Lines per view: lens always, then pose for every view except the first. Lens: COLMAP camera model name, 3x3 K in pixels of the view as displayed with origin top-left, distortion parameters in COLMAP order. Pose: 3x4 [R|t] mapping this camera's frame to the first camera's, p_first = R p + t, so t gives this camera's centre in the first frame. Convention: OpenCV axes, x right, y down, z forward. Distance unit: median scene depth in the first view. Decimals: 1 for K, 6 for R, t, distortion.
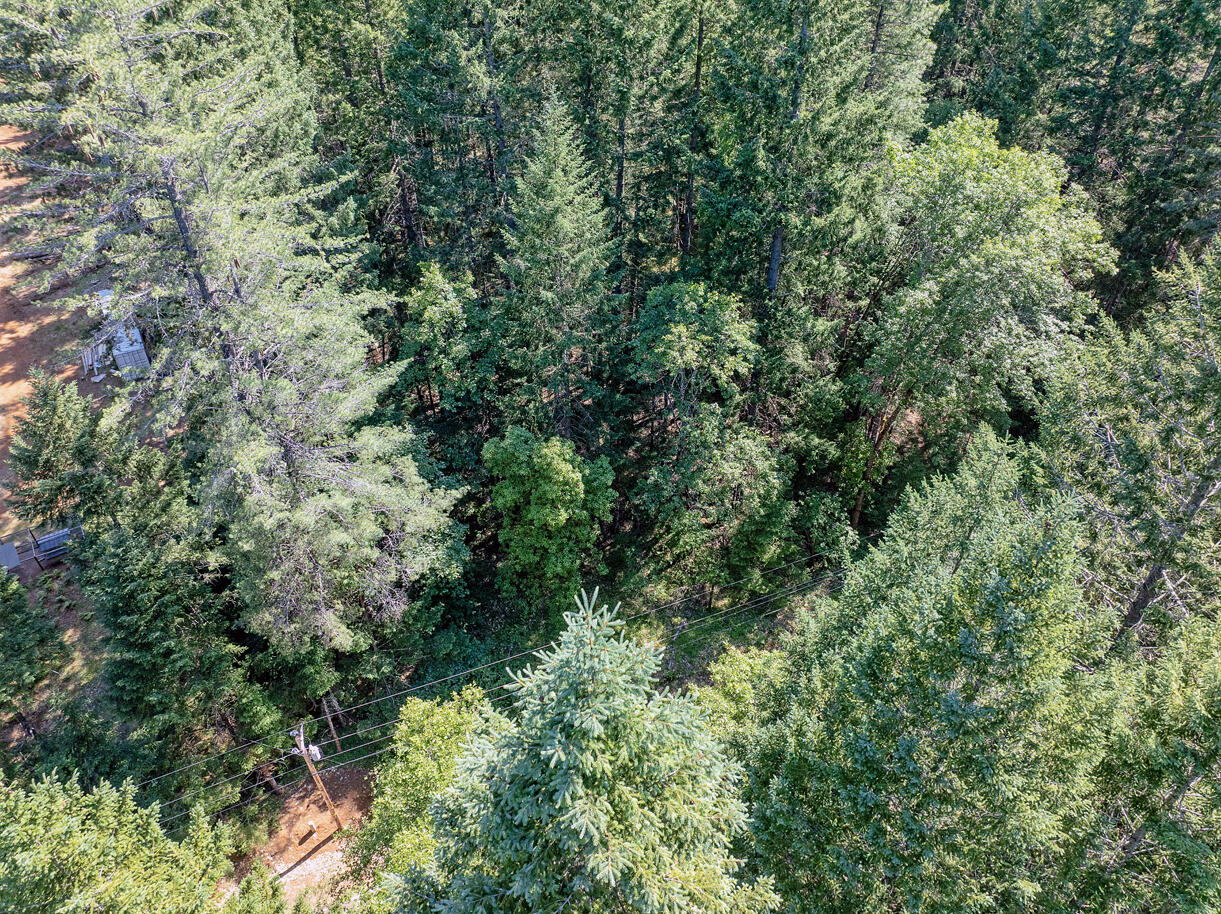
lens RADIAL K [[856.4, 0, 608.8], [0, 856.4, 451.5], [0, 0, 1]] dist [-0.051626, 0.024275]
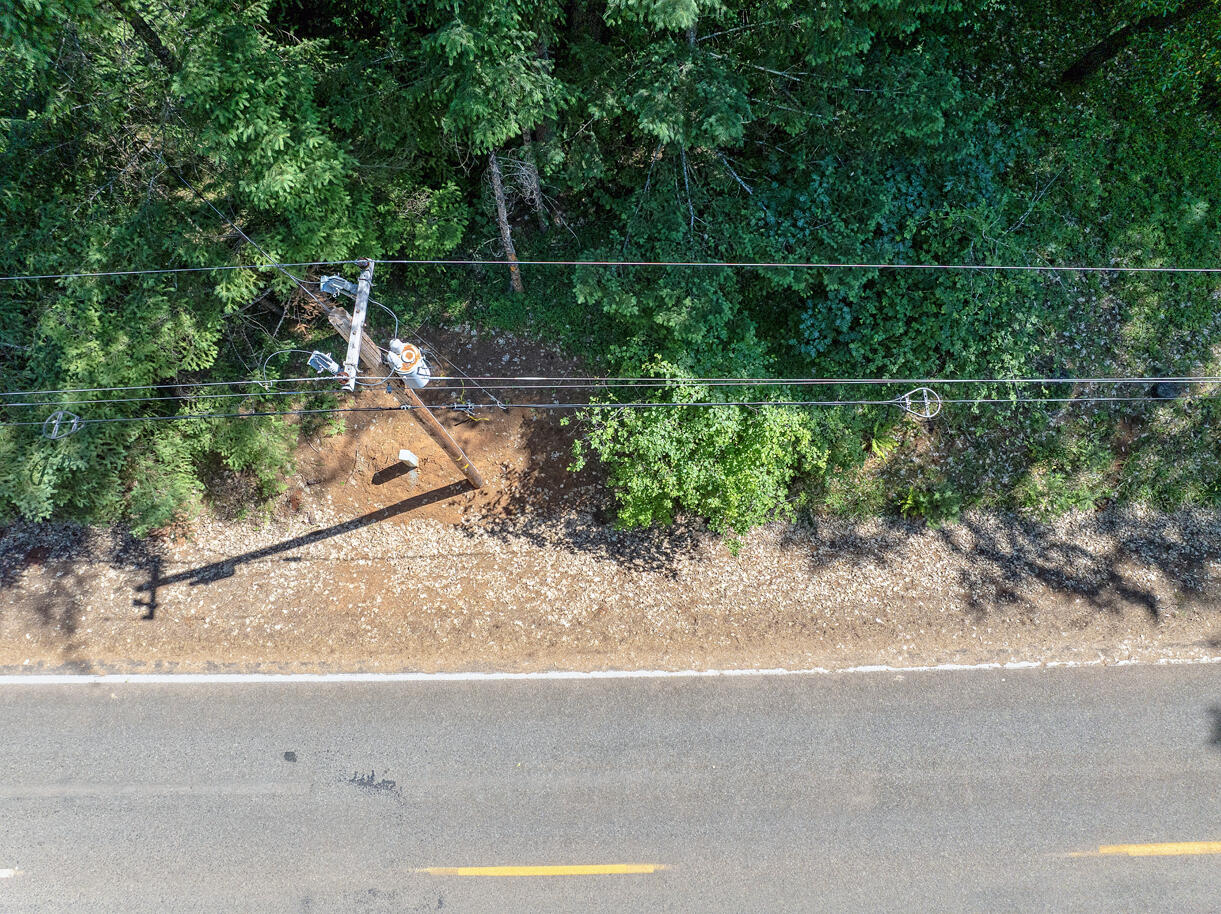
lens RADIAL K [[856.4, 0, 613.1], [0, 856.4, 454.1], [0, 0, 1]] dist [-0.051626, 0.024275]
pose [[0.923100, 0.372465, -0.095686, -0.247438], [-0.260081, 0.787953, 0.558111, 0.211892], [0.283273, -0.490306, 0.824231, 0.770148]]
